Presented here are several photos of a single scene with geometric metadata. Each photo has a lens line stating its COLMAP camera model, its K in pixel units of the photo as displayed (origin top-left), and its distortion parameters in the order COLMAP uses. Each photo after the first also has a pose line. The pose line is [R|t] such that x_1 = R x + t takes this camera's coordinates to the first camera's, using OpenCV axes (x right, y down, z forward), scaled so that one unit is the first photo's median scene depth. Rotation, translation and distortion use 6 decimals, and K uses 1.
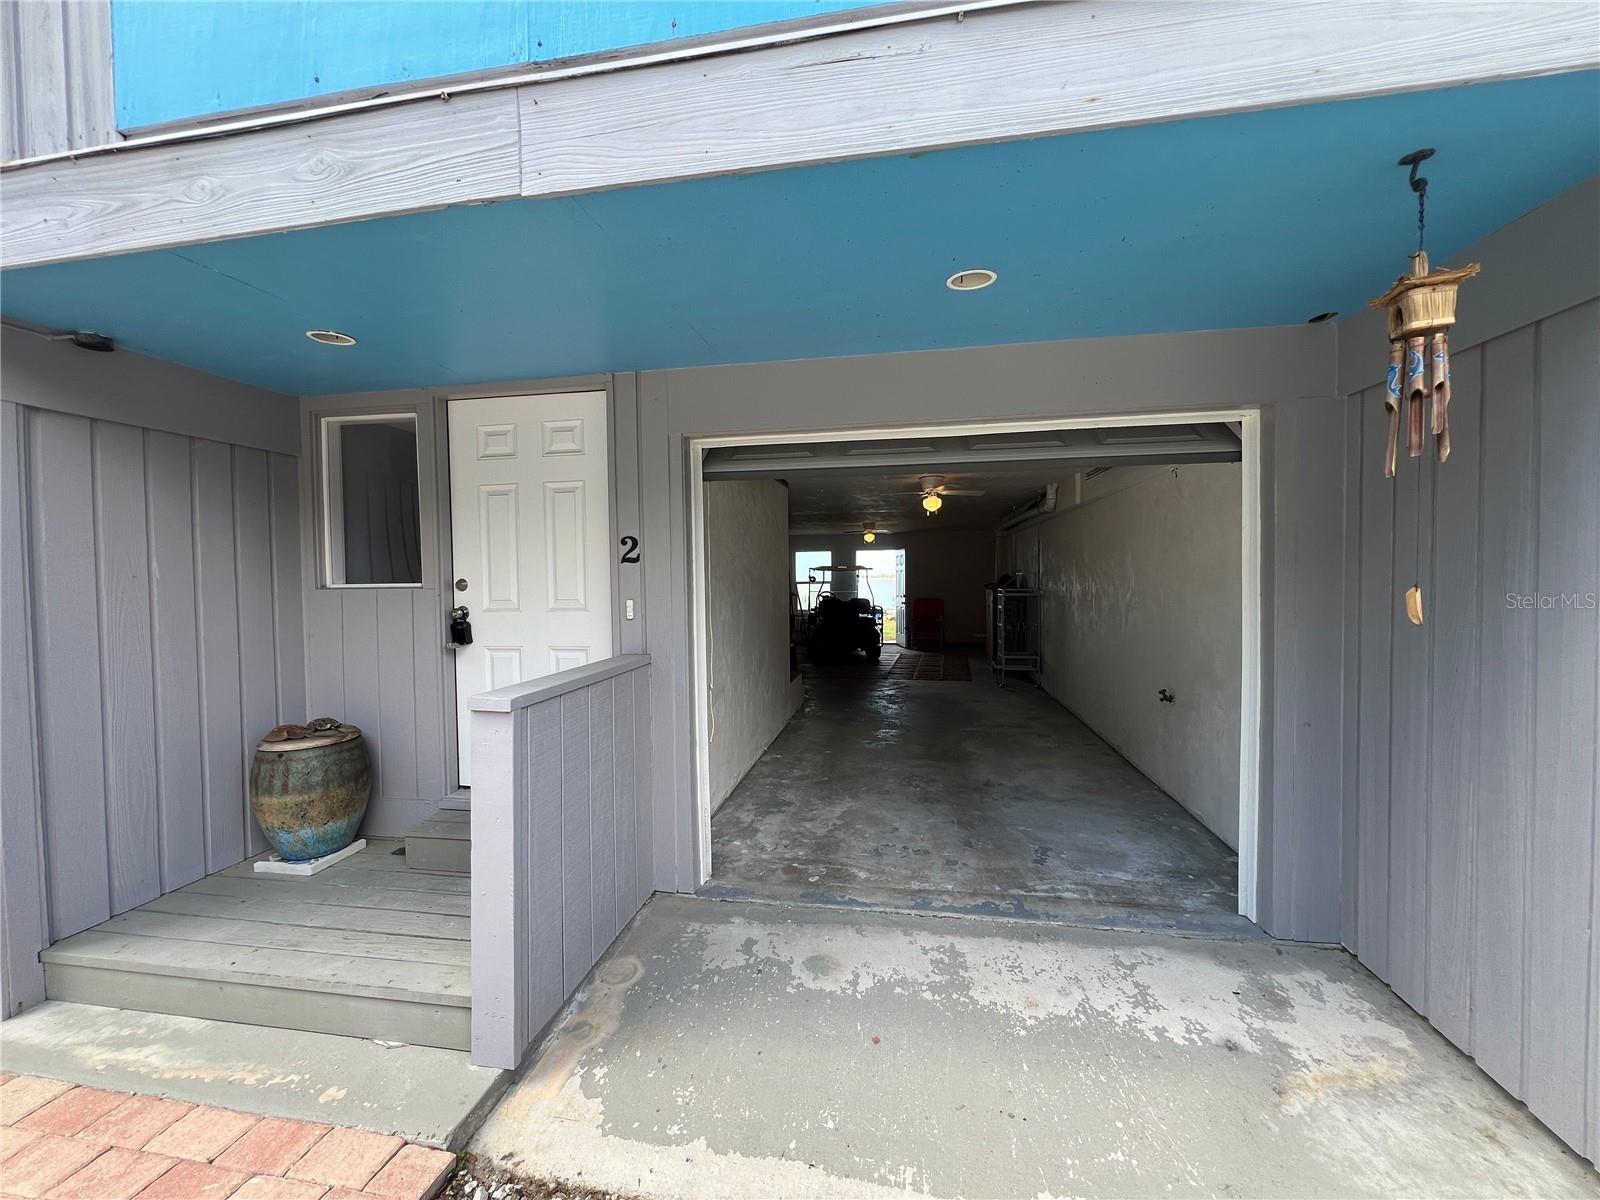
lens RADIAL K [[630.7, 0, 796.1], [0, 630.7, 591.8], [0, 0, 1]] dist [-0.003403, 0.000617]
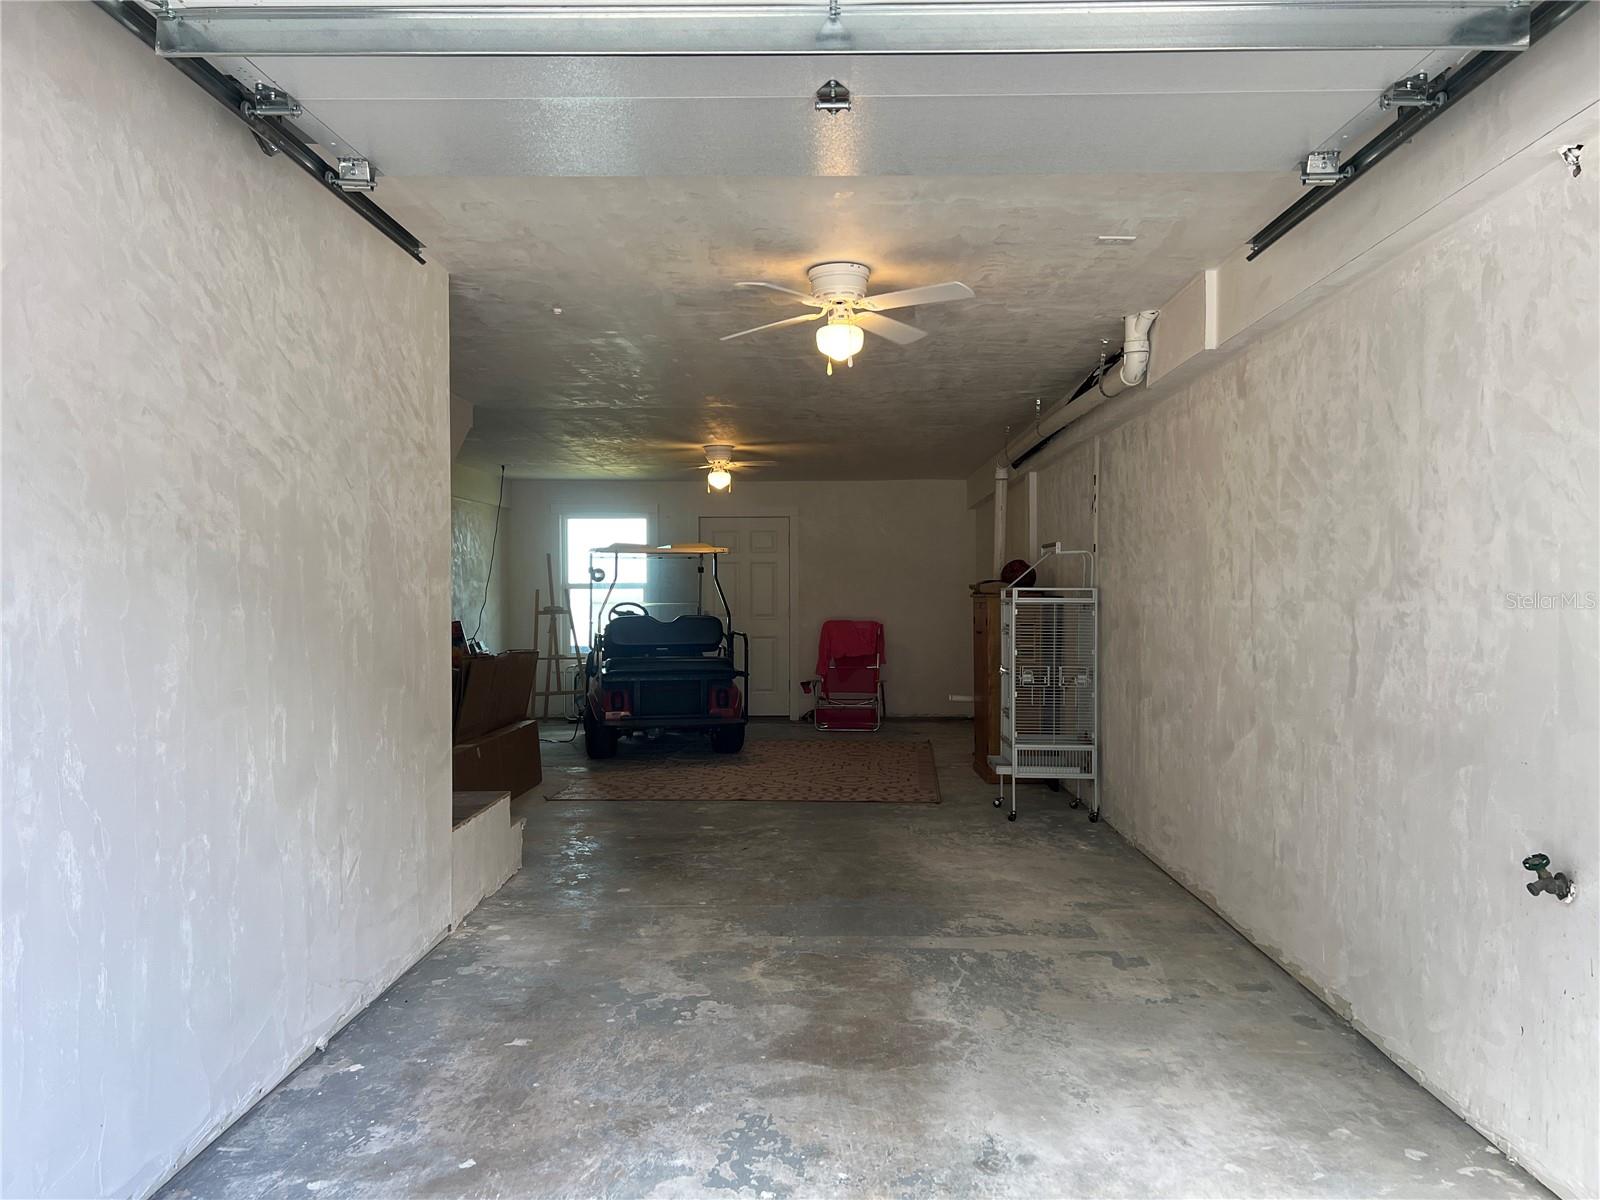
lens RADIAL K [[1185.1, 0, 801.5], [0, 1185.1, 605.1], [0, 0, 1]] dist [0.057577, -0.058462]
pose [[0.988534, 0.008582, 0.150757, 0.101194], [-0.006158, 0.999844, -0.016539, 0.033647], [-0.150876, 0.015421, 0.988432, 0.354761]]
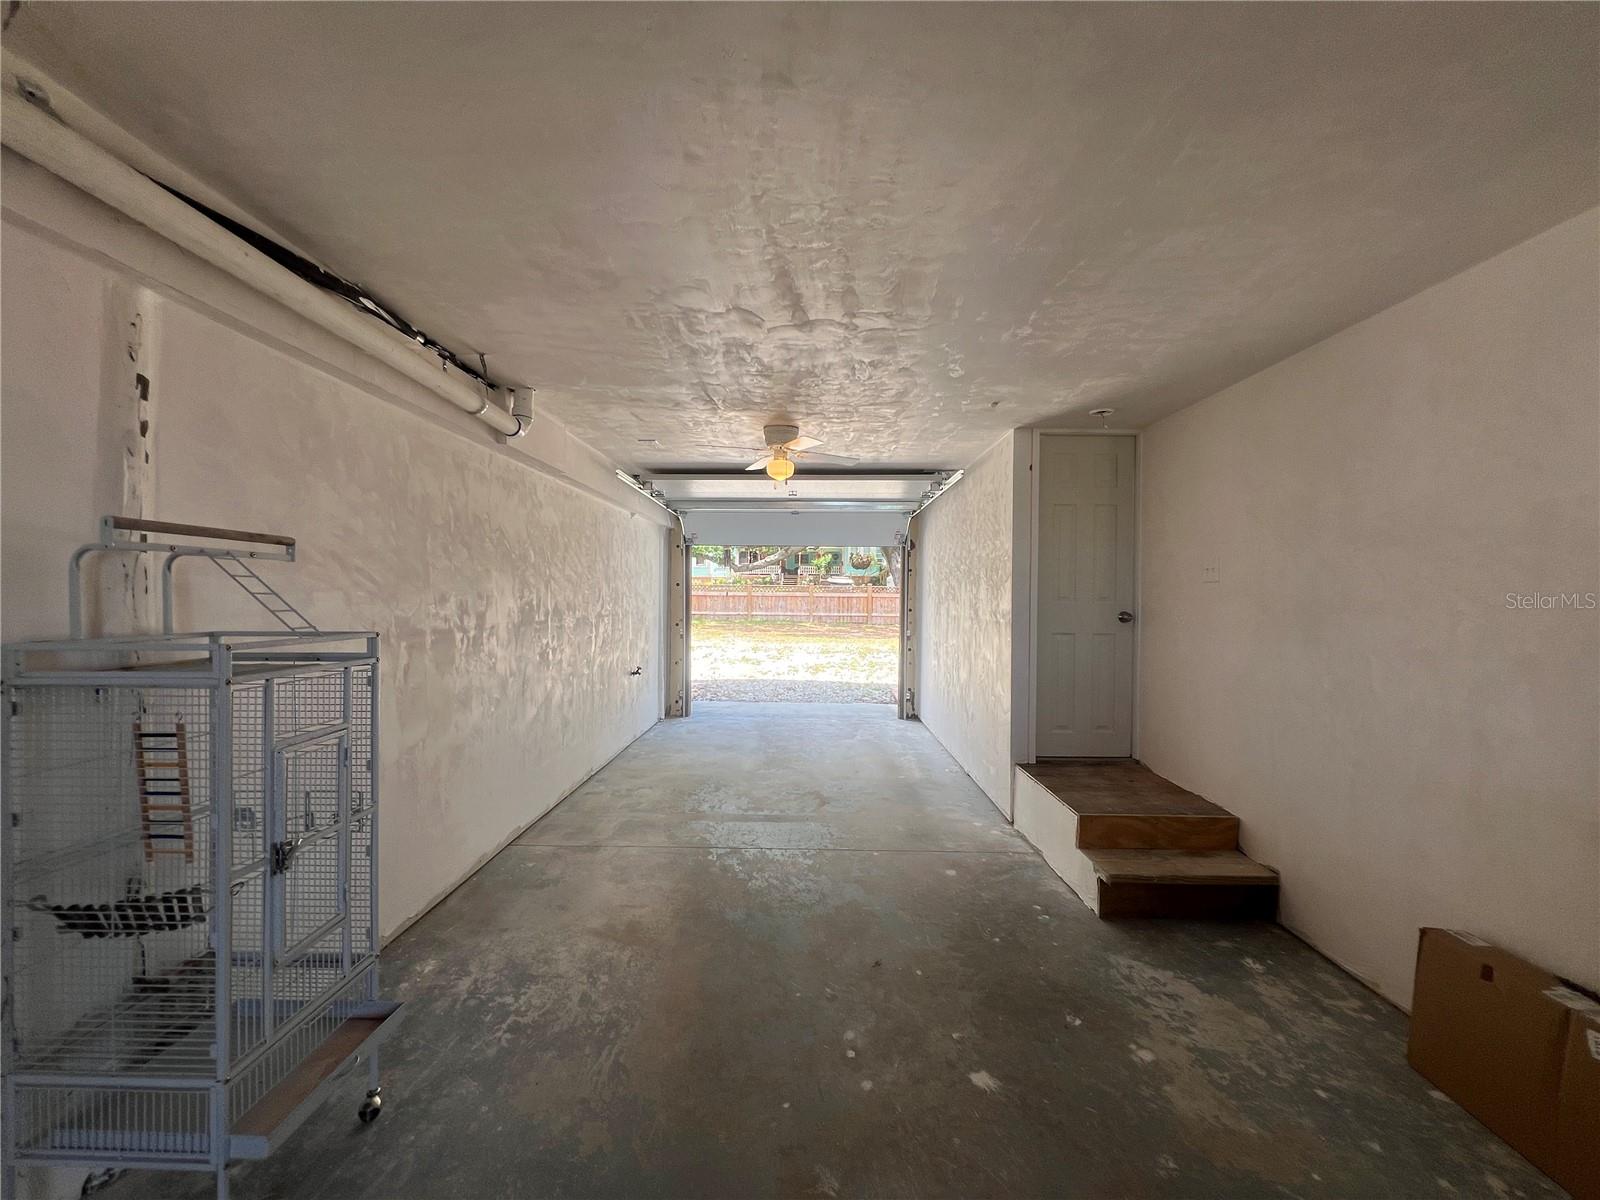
lens RADIAL K [[630.7, 0, 796.2], [0, 630.7, 597.2], [0, 0, 1]] dist [-0.003403, 0.000617]
pose [[-0.987362, 0.004602, -0.158414, 0.348180], [-0.000235, 0.999535, 0.030501, -0.034743], [0.158480, 0.030153, -0.986902, 1.889345]]
